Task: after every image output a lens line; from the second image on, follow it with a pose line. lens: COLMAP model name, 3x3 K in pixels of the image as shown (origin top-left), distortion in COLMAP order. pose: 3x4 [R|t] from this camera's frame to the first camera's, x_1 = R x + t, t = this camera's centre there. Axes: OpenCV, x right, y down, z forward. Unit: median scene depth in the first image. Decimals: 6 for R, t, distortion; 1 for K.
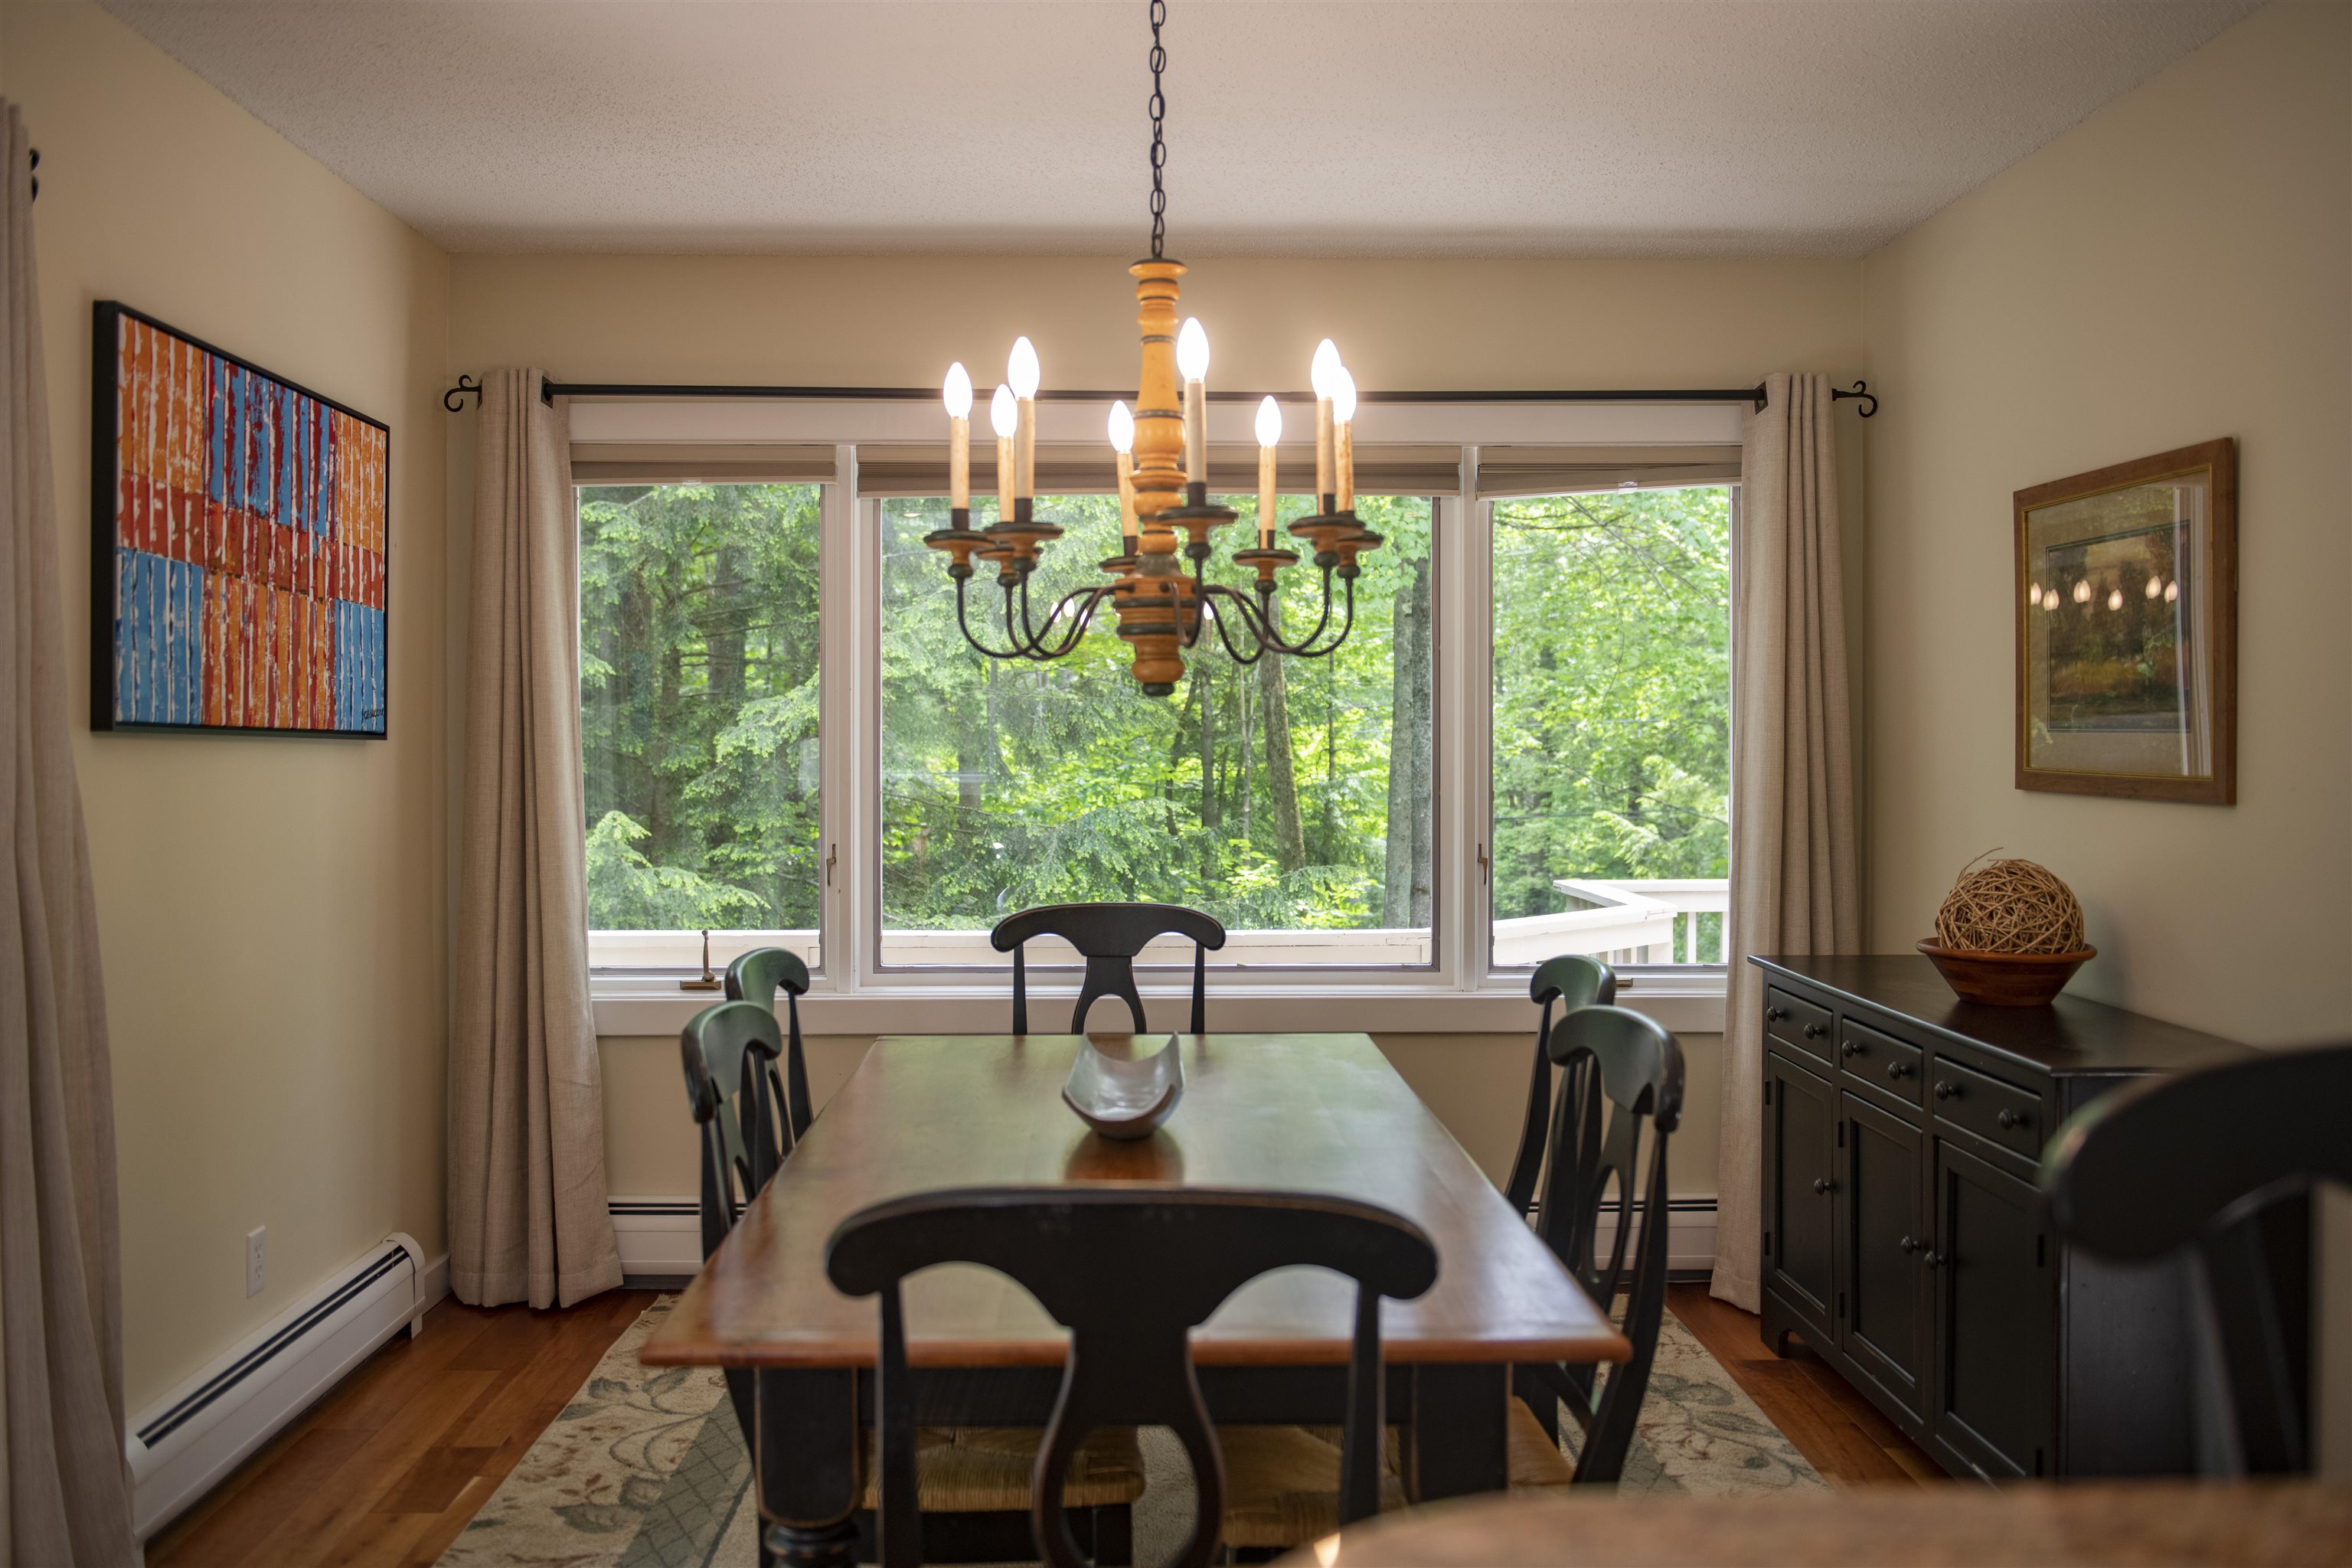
lens RADIAL K [[1954.3, 0, 1171.6], [0, 1954.3, 765.1], [0, 0, 1]] dist [0.029538, -0.002058]
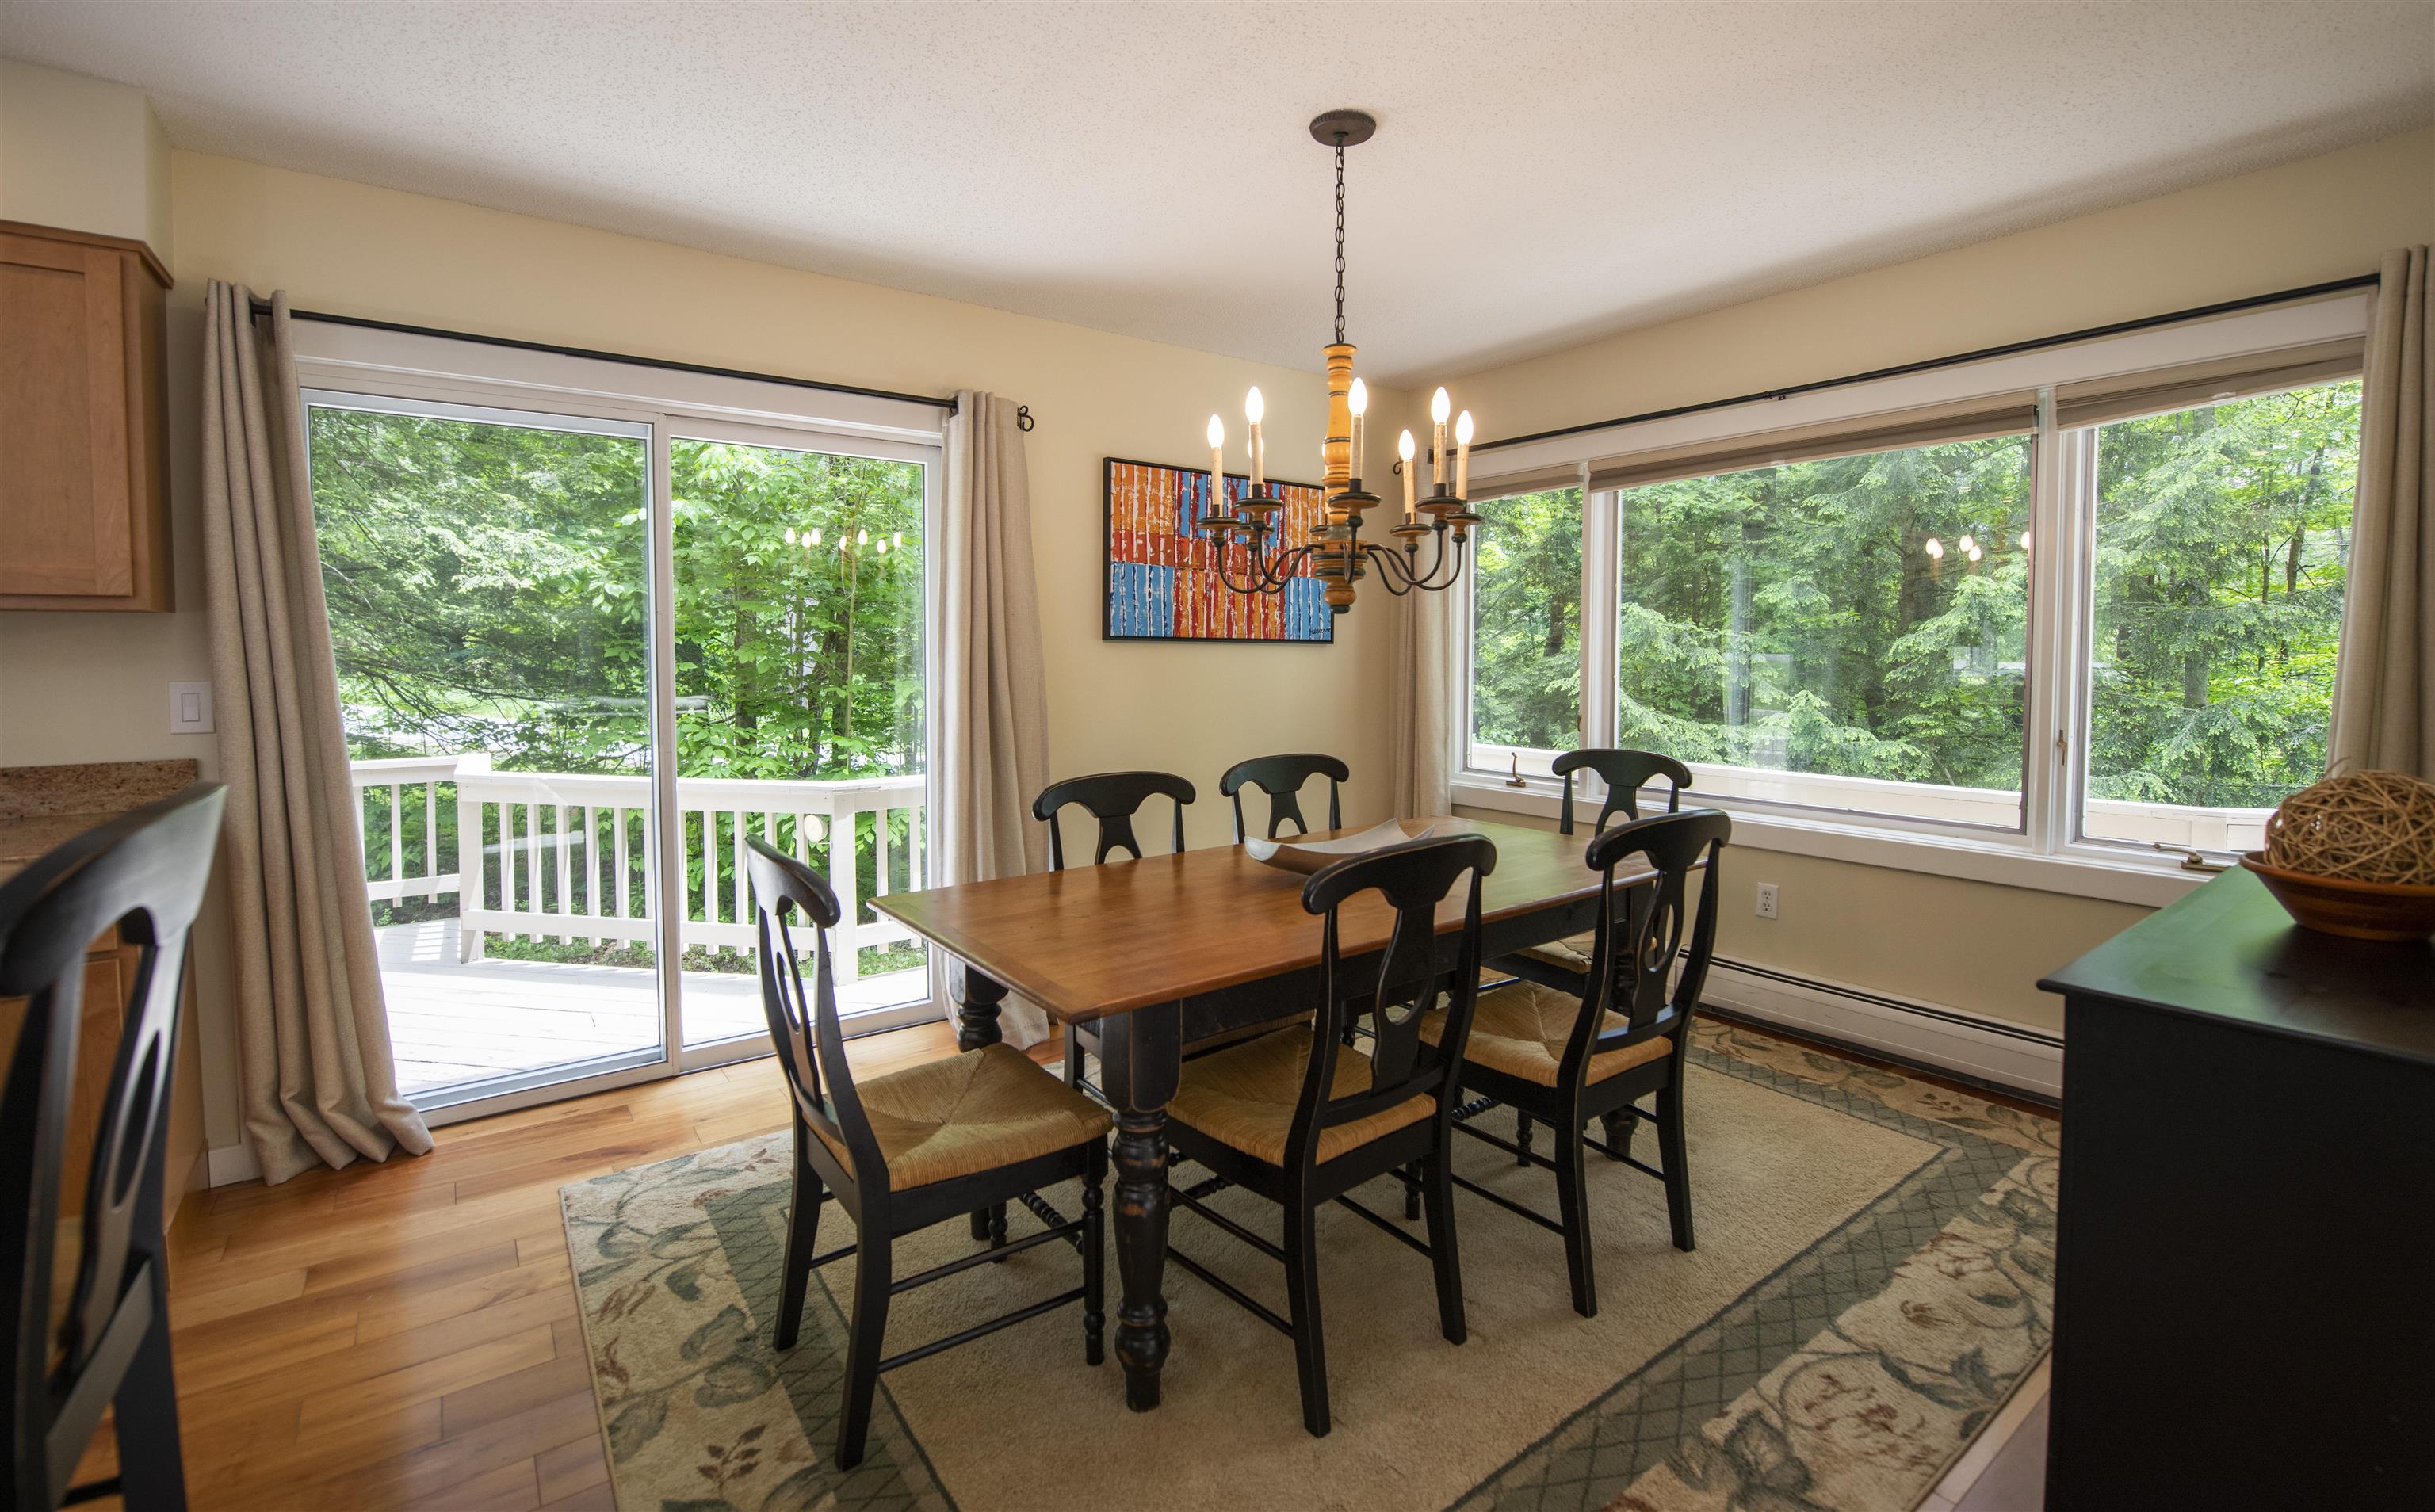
lens RADIAL K [[1067.4, 0, 1250.3], [0, 1067.4, 689.1], [0, 0, 1]] dist [0.002624, -0.000298]
pose [[0.601572, 0.030242, -0.798246, 0.504274], [-0.007860, 0.999459, 0.031941, -0.000473], [0.798780, -0.012941, 0.601484, 0.311425]]
